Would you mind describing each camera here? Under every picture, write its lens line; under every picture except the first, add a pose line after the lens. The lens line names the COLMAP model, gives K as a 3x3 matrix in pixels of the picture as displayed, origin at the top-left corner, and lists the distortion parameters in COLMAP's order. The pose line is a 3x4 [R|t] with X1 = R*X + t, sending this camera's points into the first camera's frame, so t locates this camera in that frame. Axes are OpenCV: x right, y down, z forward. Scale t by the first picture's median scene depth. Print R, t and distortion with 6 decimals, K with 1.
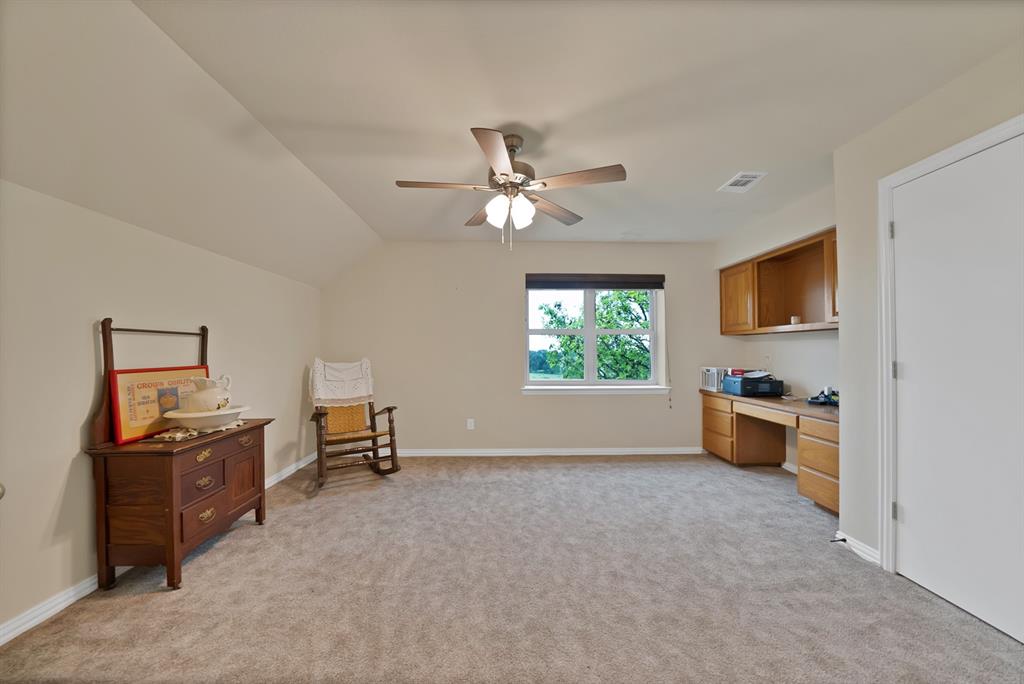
lens RADIAL K [[372.8, 0, 504.2], [0, 372.8, 345.3], [0, 0, 1]] dist [-0.025956, 0.002624]
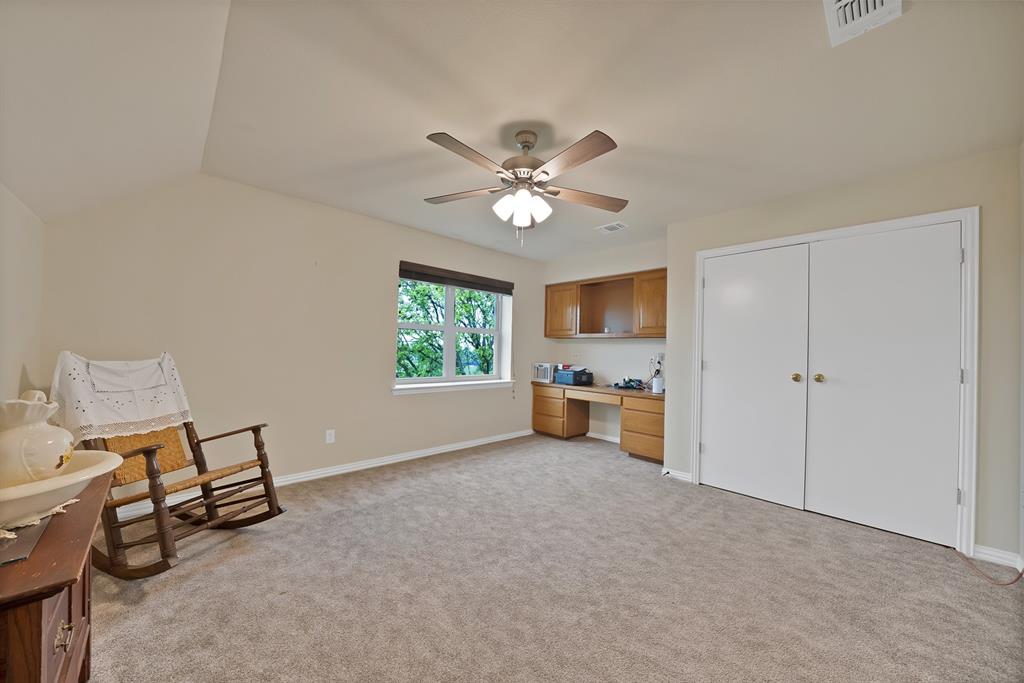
lens RADIAL K [[372.8, 0, 508.4], [0, 372.8, 344.3], [0, 0, 1]] dist [-0.025956, 0.002624]
pose [[0.731158, 0.026326, 0.681700, -0.417729], [-0.034584, 0.999401, -0.001502, 0.001726], [-0.681331, -0.022478, 0.731630, 0.185305]]
